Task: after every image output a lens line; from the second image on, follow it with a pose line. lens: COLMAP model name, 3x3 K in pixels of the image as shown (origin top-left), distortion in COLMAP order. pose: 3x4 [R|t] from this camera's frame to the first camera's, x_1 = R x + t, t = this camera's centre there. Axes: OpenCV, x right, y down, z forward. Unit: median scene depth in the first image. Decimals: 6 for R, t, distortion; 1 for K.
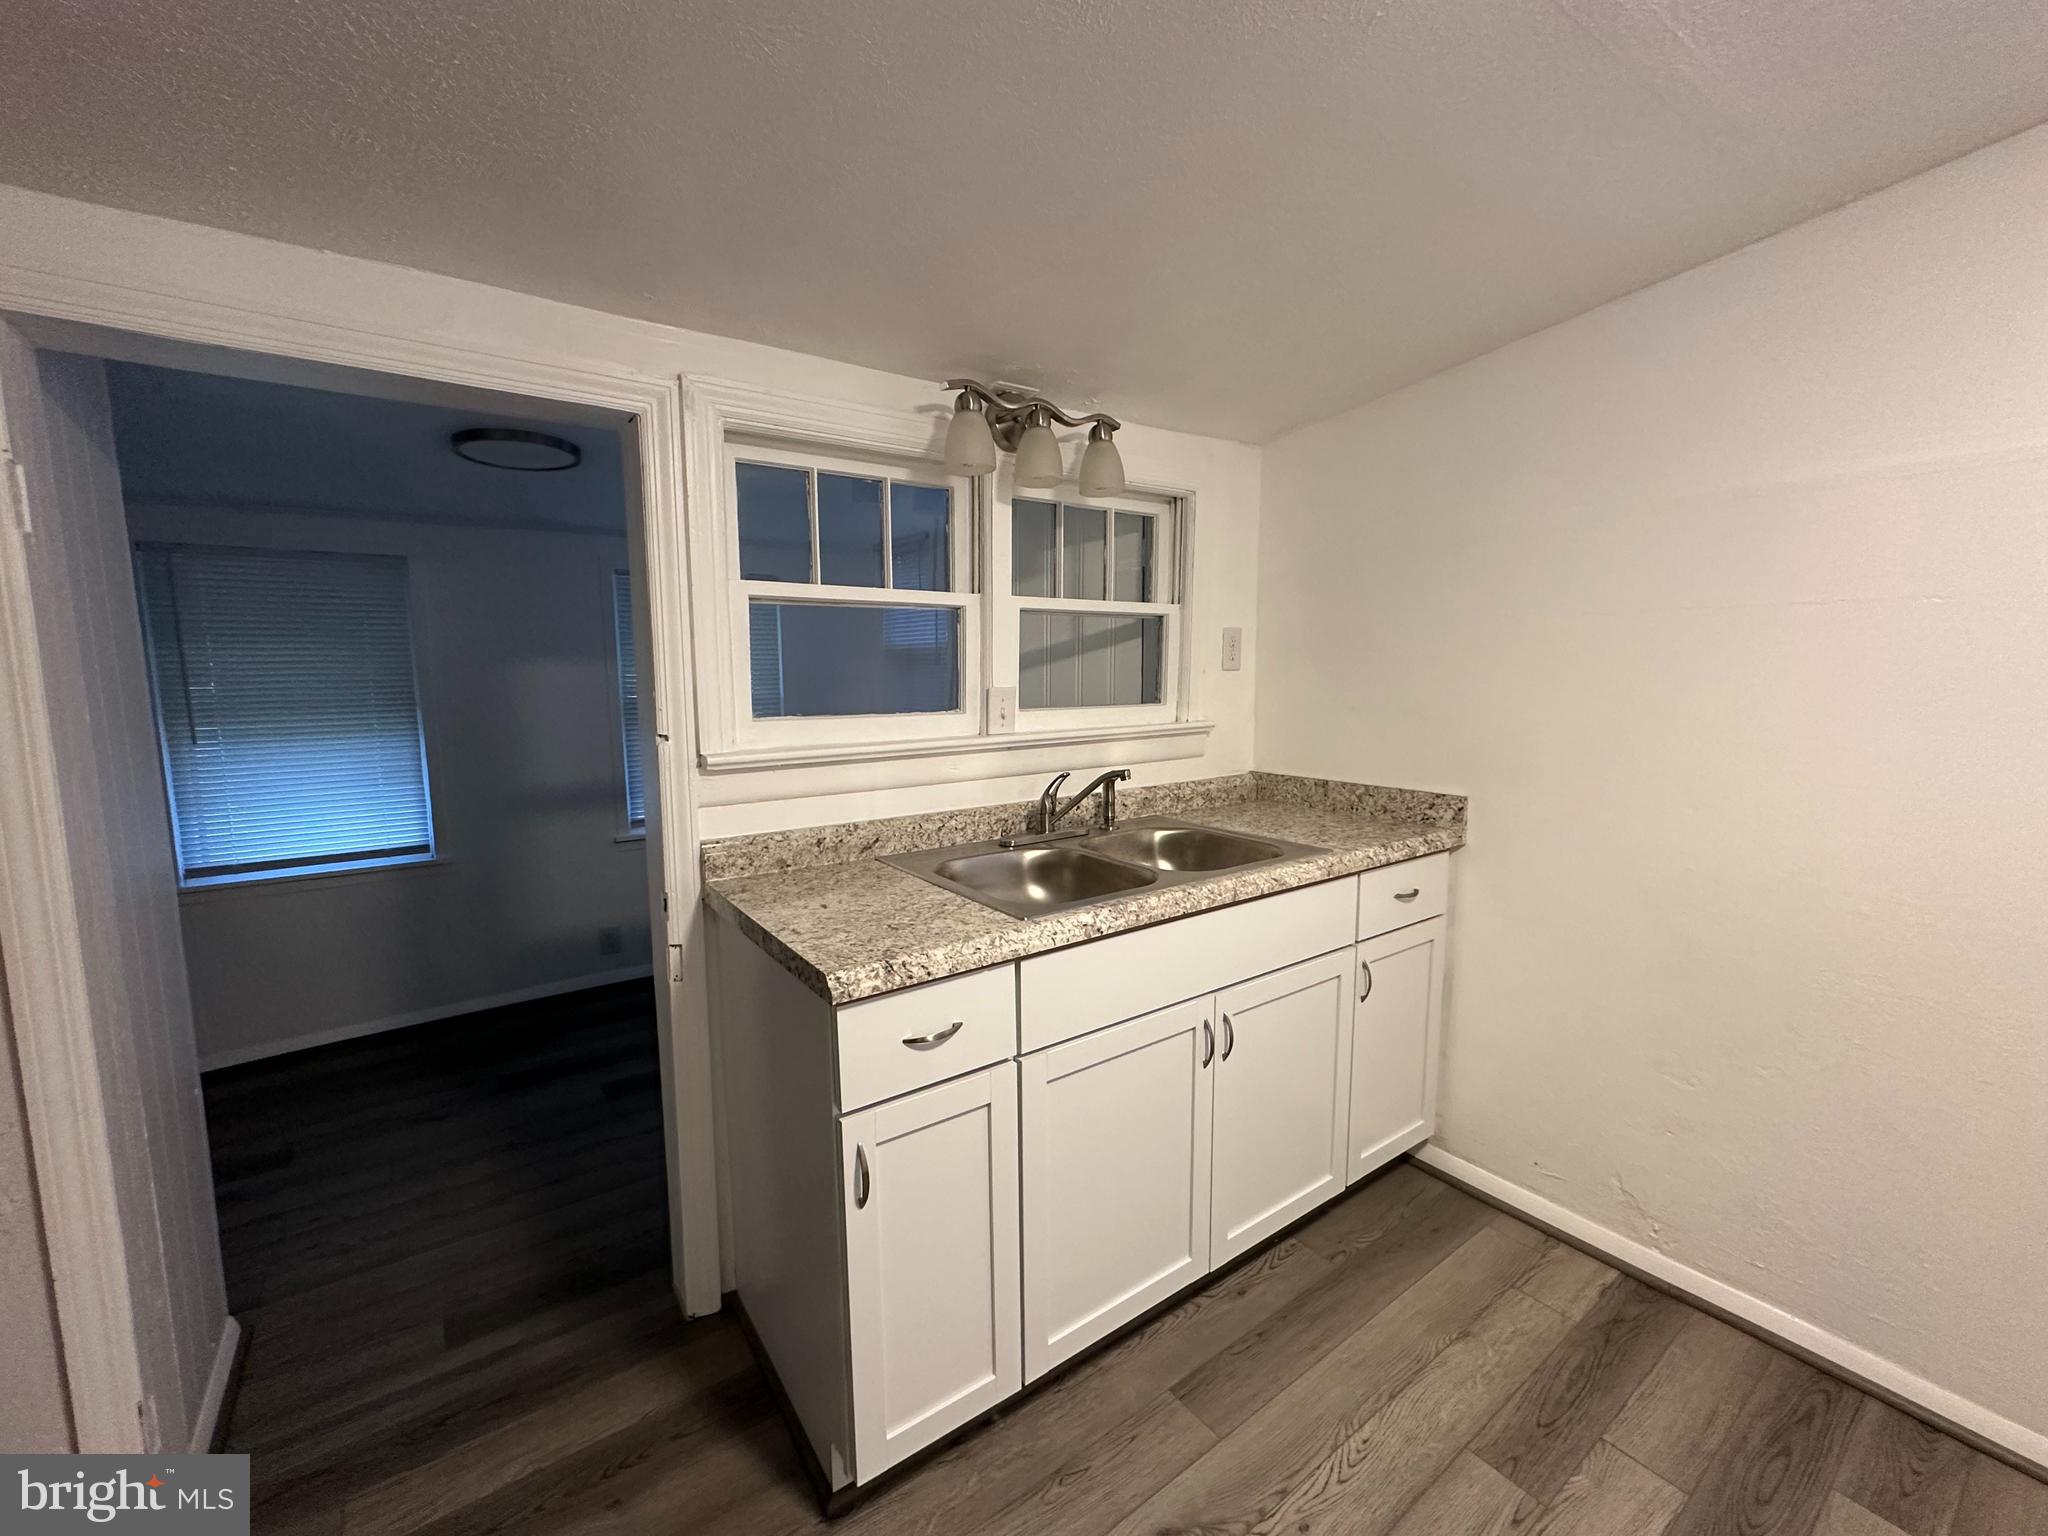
lens RADIAL K [[825.6, 0, 1023.2], [0, 825.6, 759.7], [0, 0, 1]] dist [-0.003270, 0.000325]
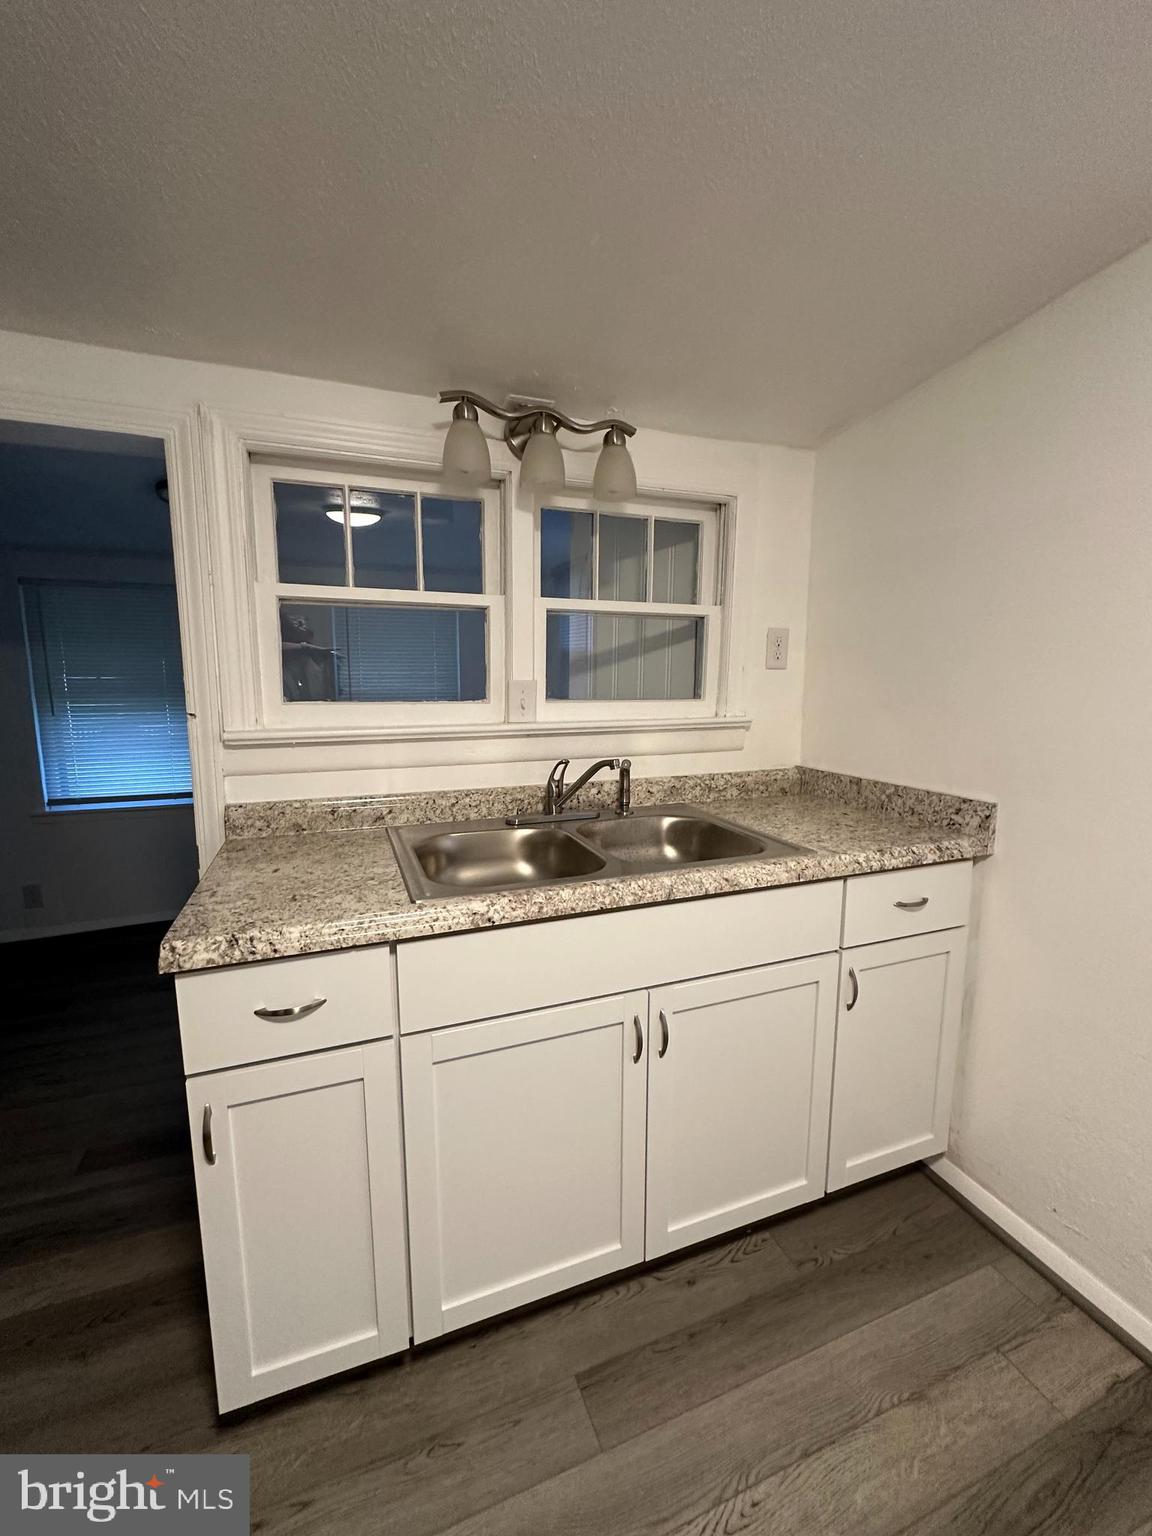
lens RADIAL K [[619.2, 0, 577.5], [0, 619.2, 758.9], [0, 0, 1]] dist [-0.003270, 0.000325]
pose [[0.968426, 0.041634, -0.245799, 0.271749], [-0.036475, 0.999009, 0.025505, -0.006601], [0.246617, -0.015734, 0.968985, 0.228608]]
